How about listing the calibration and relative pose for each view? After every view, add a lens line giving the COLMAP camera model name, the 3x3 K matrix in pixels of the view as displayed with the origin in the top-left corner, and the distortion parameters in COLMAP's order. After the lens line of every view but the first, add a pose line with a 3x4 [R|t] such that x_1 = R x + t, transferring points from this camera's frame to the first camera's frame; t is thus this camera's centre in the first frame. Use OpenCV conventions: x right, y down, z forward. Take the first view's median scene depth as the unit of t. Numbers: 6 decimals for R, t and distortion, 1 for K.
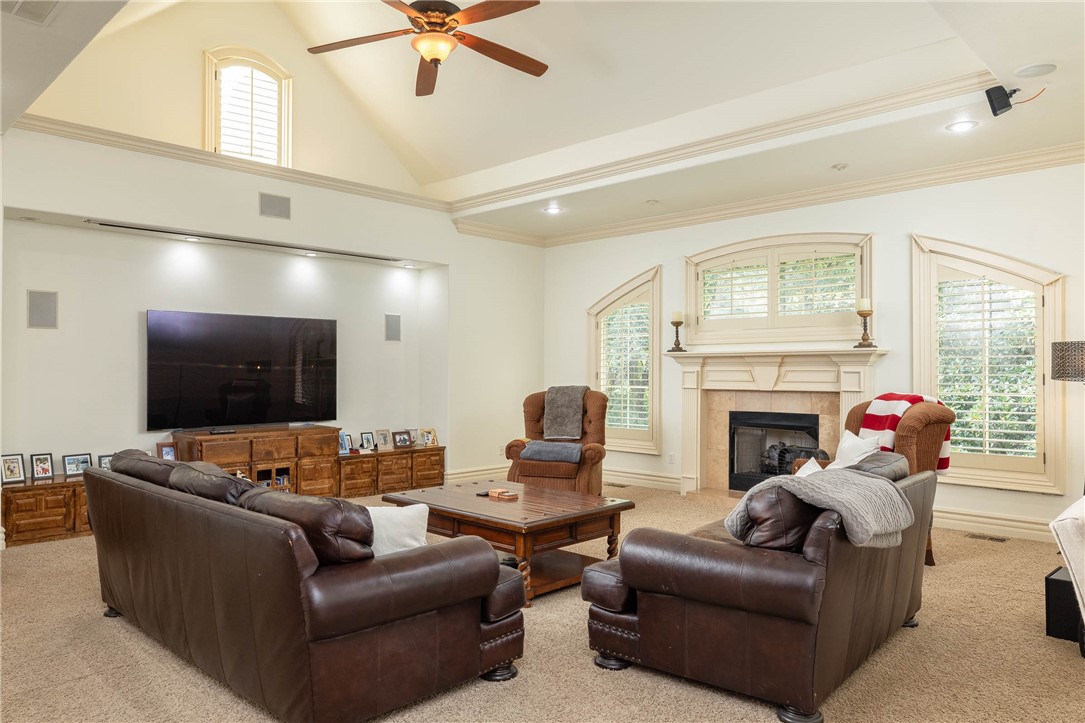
lens RADIAL K [[756.1, 0, 539.8], [0, 756.1, 359.6], [0, 0, 1]] dist [0.010472, 0.003885]
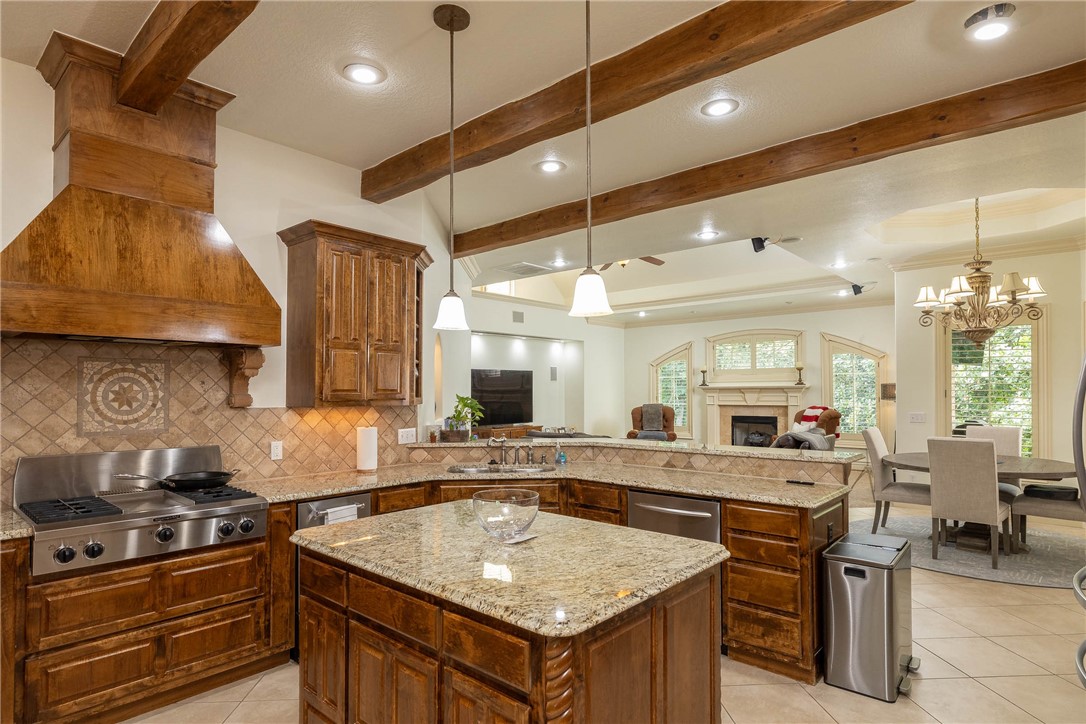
lens RADIAL K [[597.5, 0, 546.0], [0, 597.5, 371.4], [0, 0, 1]] dist [-0.005084, -0.000431]
pose [[0.998693, -0.004811, 0.050880, -0.344640], [0.005816, 0.999790, -0.019631, -0.022650], [-0.050775, 0.019902, 0.998512, -0.598923]]
